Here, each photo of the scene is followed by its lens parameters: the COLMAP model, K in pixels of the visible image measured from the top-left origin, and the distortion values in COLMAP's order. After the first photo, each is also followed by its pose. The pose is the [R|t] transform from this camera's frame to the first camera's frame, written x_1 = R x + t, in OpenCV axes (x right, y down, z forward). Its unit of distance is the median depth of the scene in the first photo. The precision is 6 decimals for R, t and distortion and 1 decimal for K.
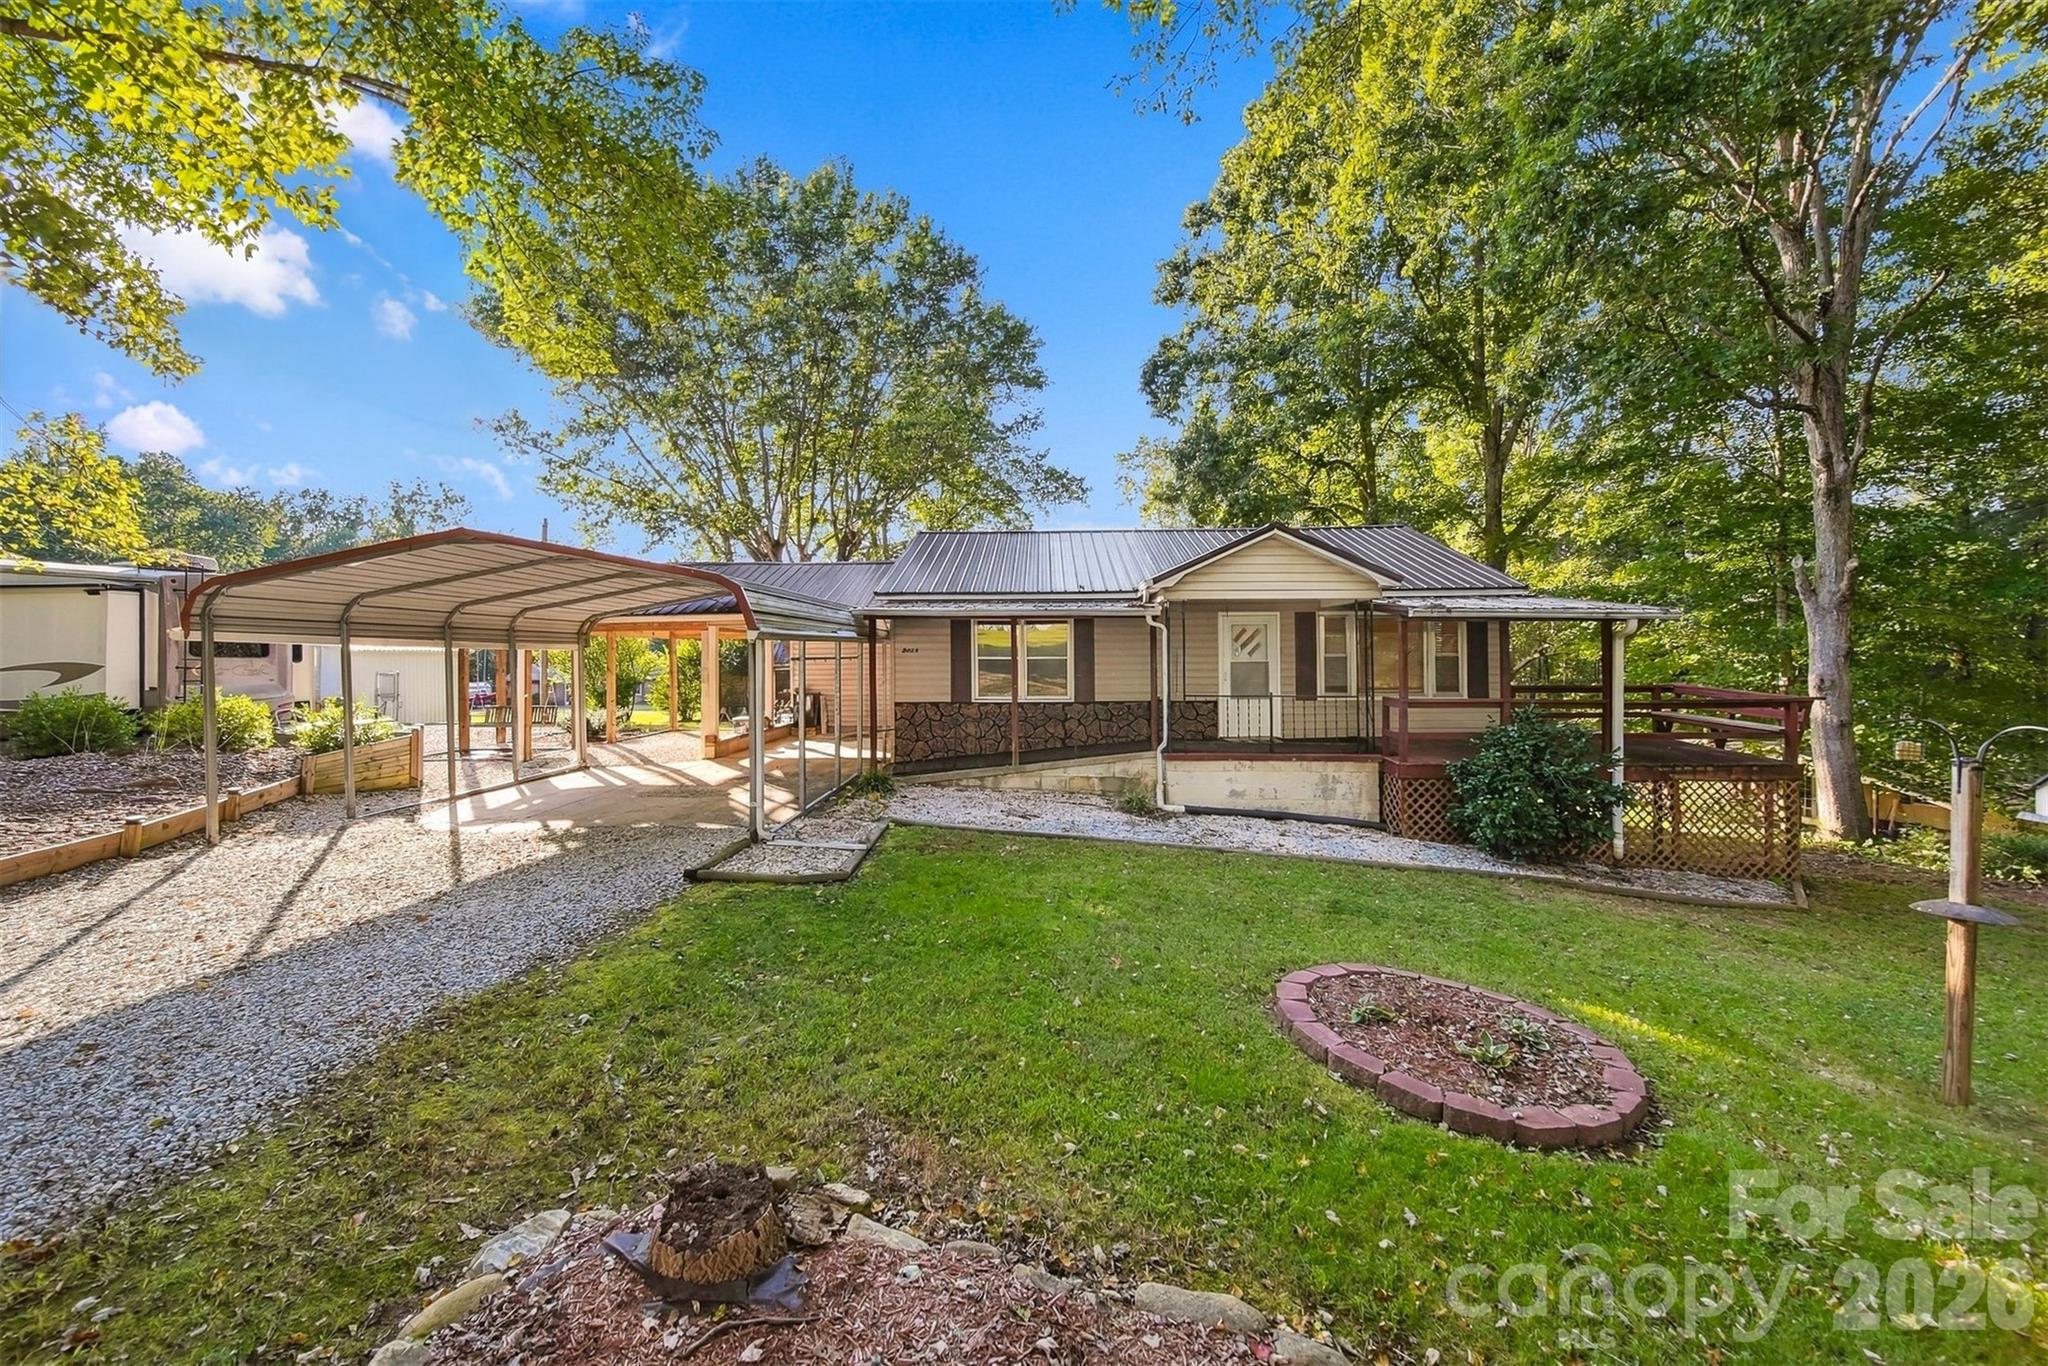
lens RADIAL K [[743.5, 0, 1034.7], [0, 743.5, 674.3], [0, 0, 1]] dist [-0.000072, 0.000111]
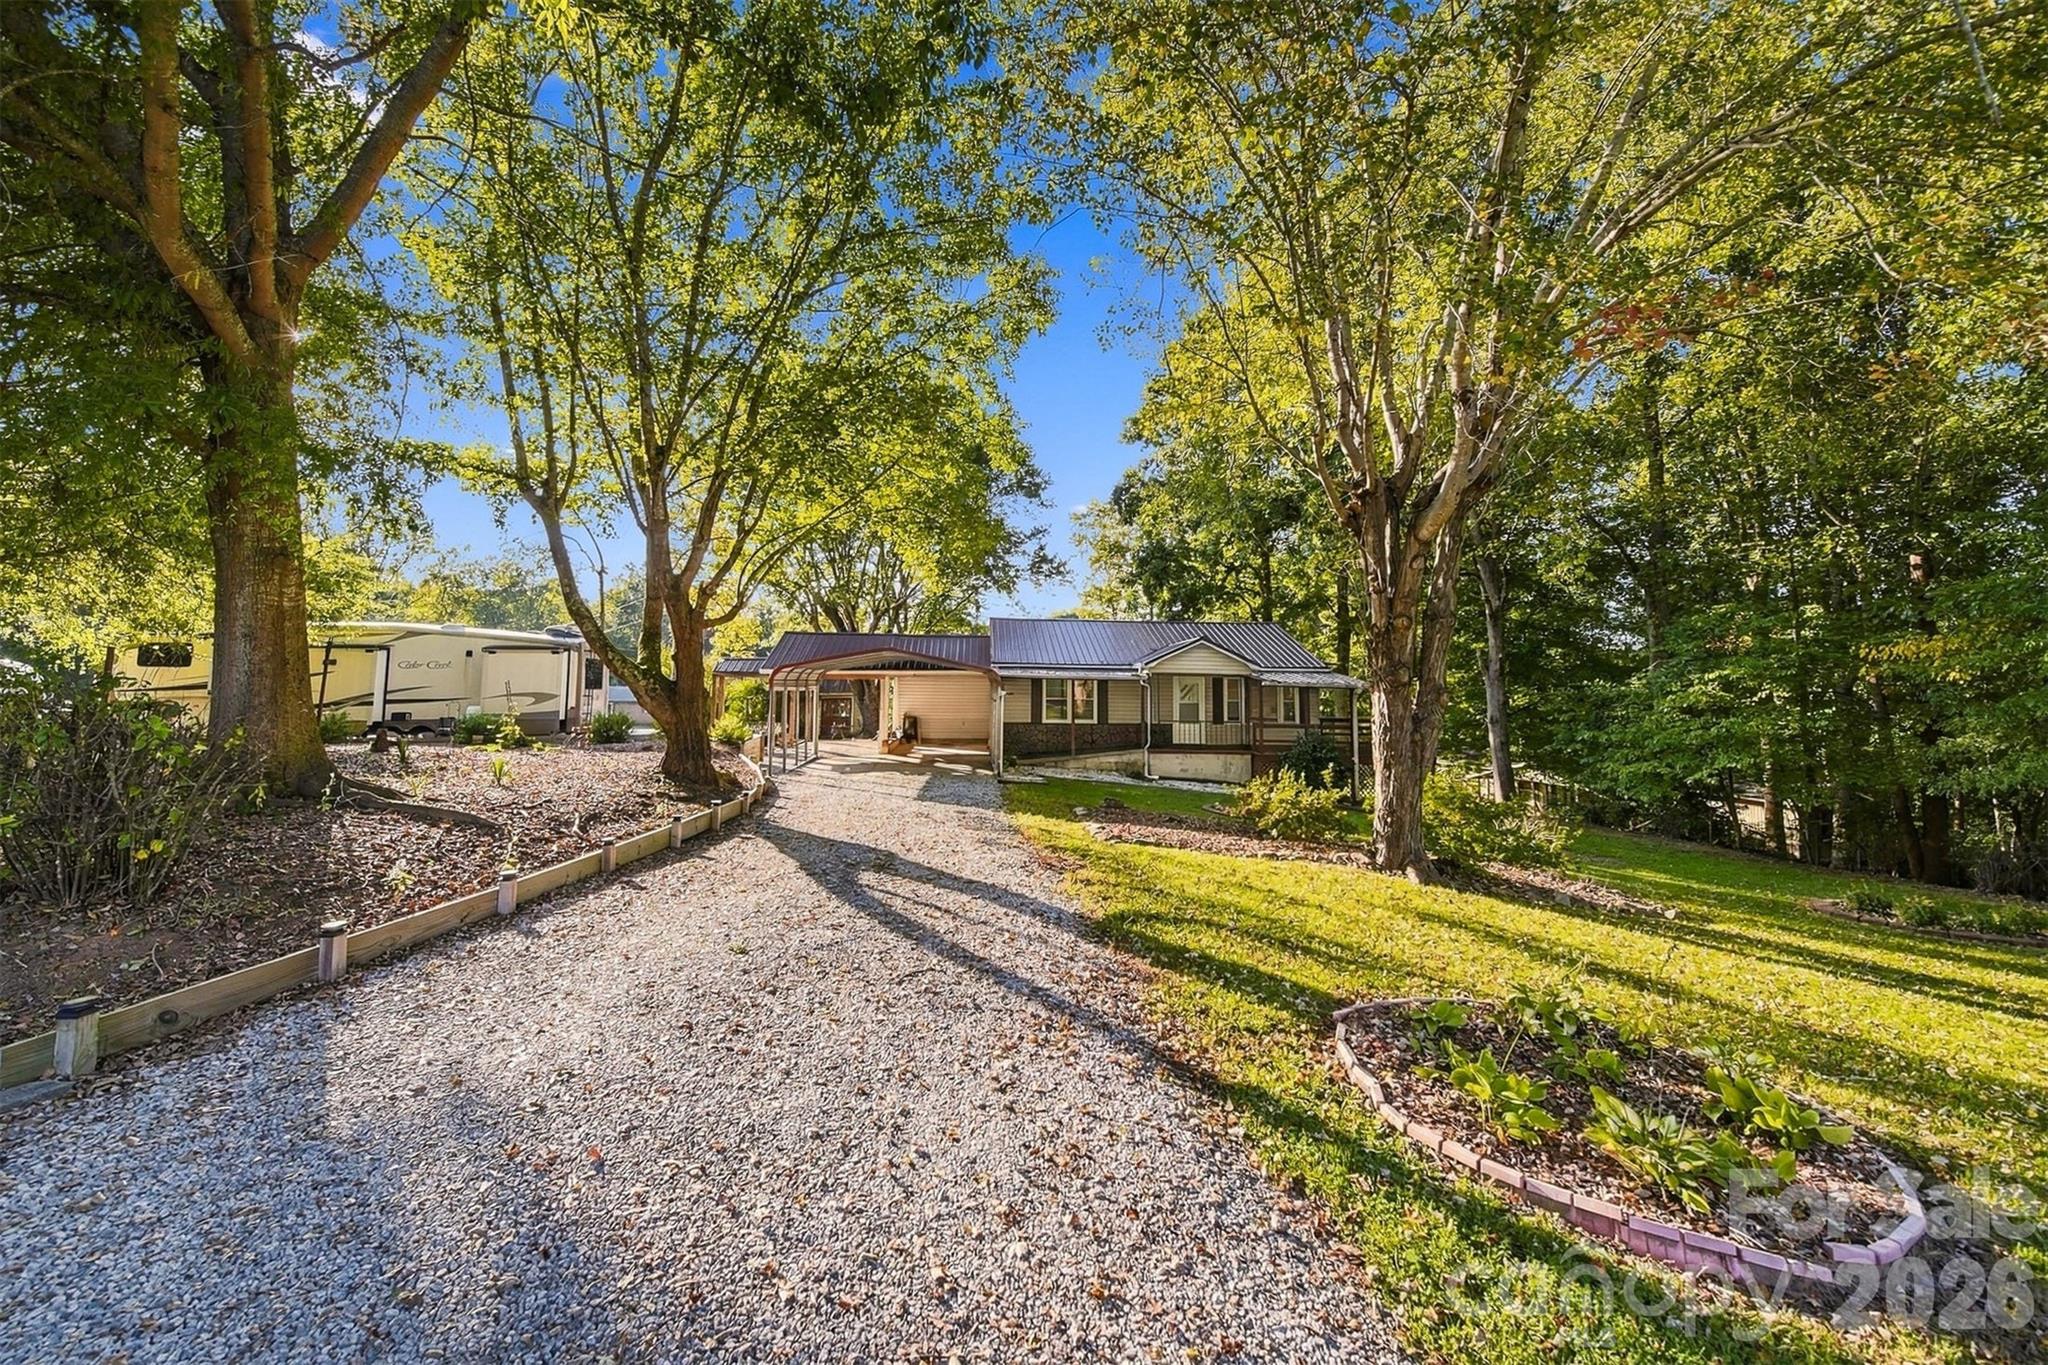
lens RADIAL K [[743.5, 0, 1034.7], [0, 743.5, 673.8], [0, 0, 1]] dist [-0.000072, 0.000111]
pose [[0.995039, 0.021528, 0.097132, -0.308551], [-0.018480, 0.999311, -0.032172, -0.025806], [-0.097758, 0.030217, 0.994751, -0.908124]]
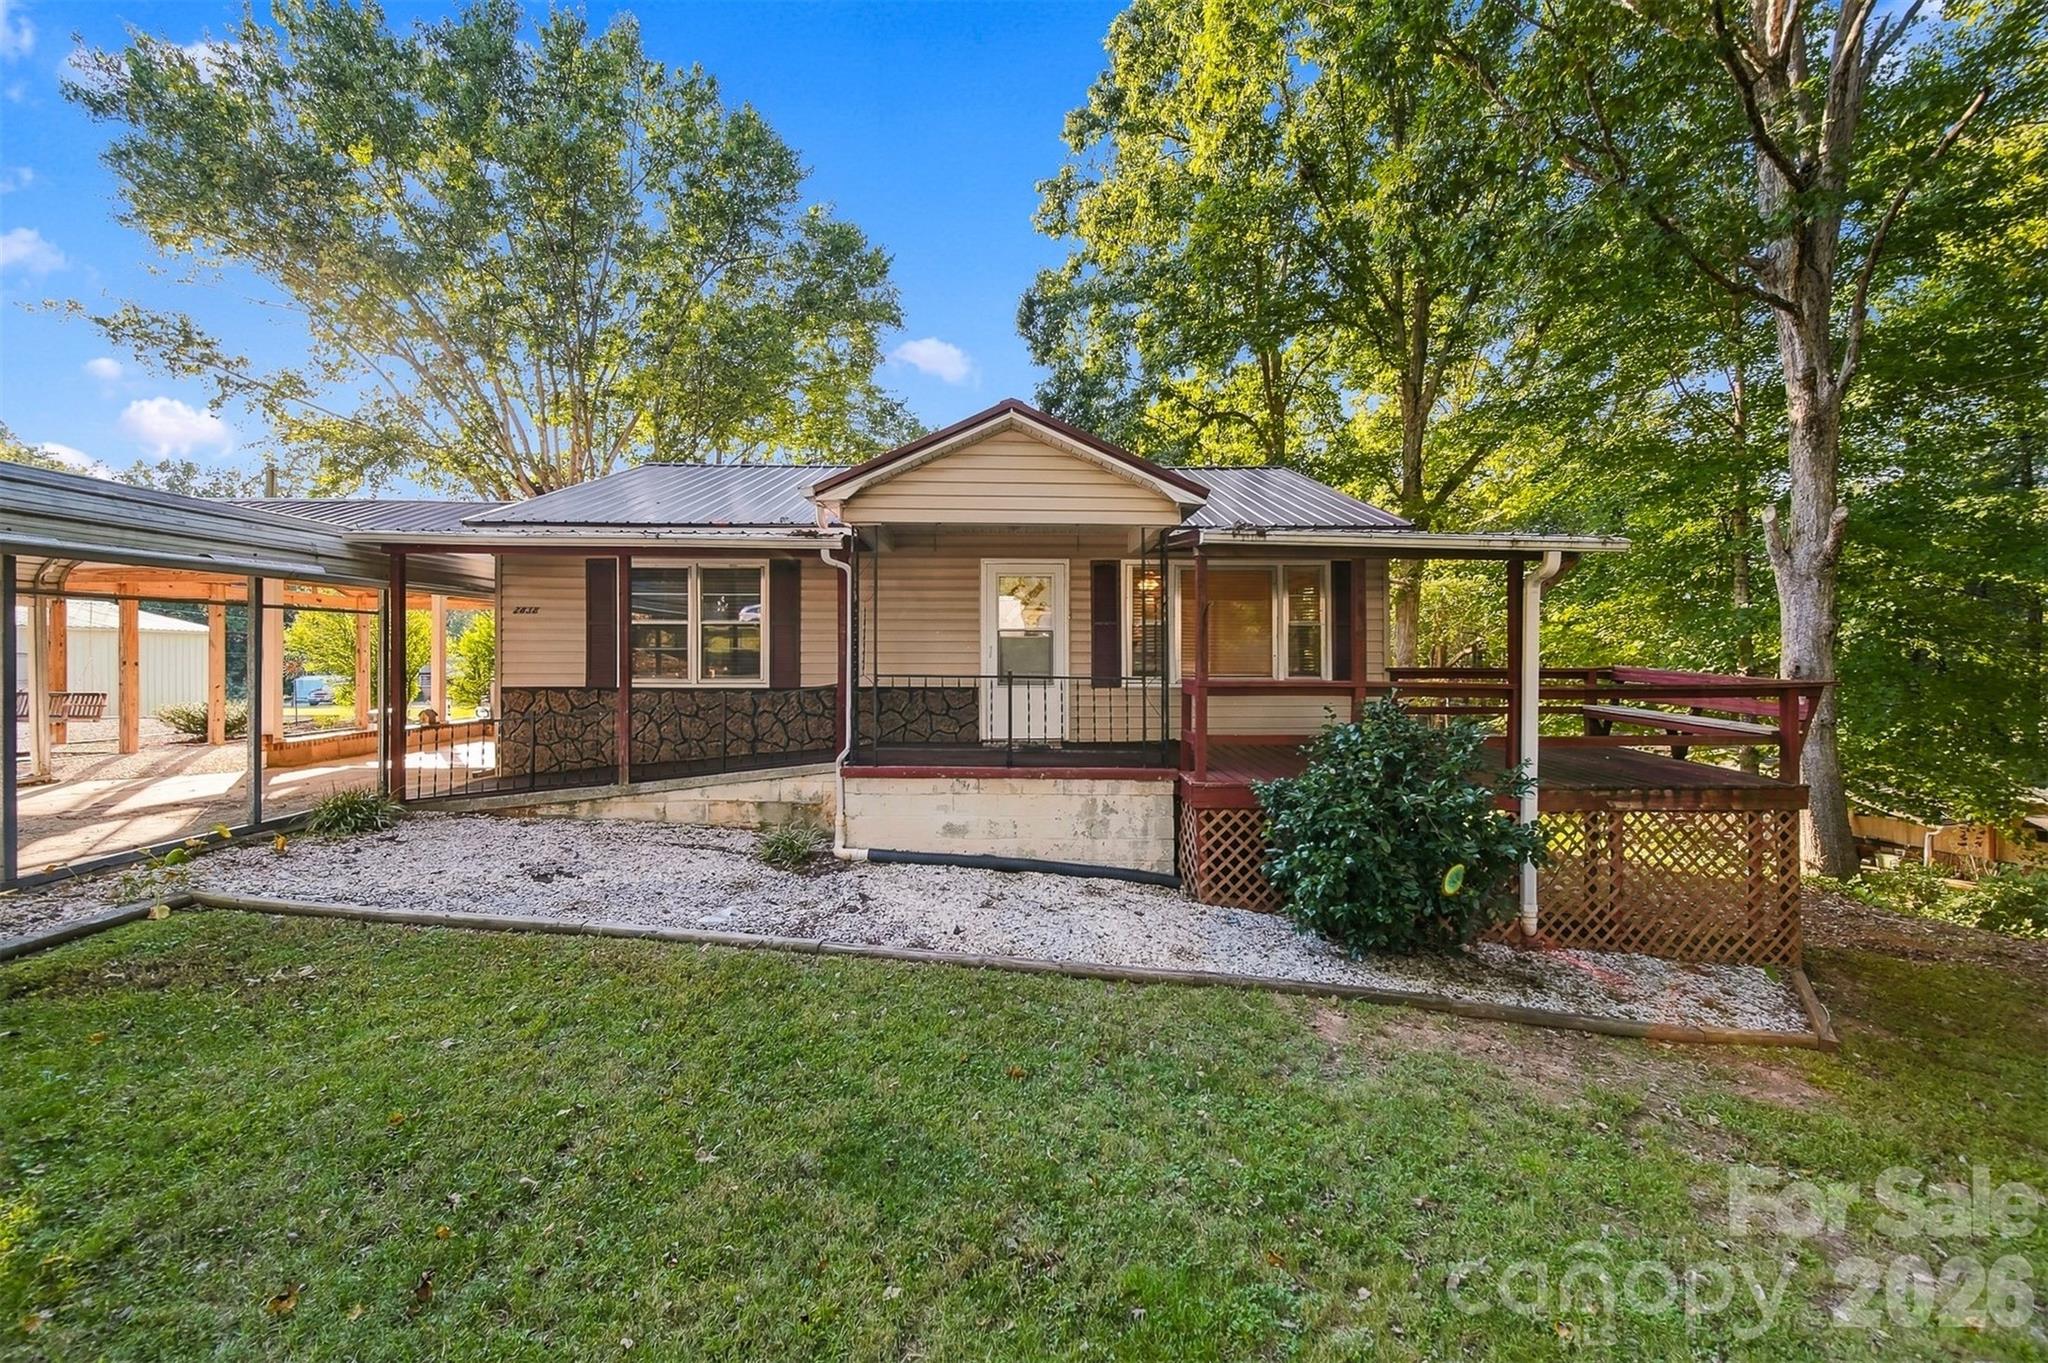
lens RADIAL K [[743.5, 0, 1034.7], [0, 743.5, 672.8], [0, 0, 1]] dist [-0.000072, 0.000111]
pose [[0.998757, 0.007643, 0.049260, 0.284429], [-0.007576, 0.999970, -0.001548, 0.024553], [-0.049270, 0.001172, 0.998785, 0.332908]]
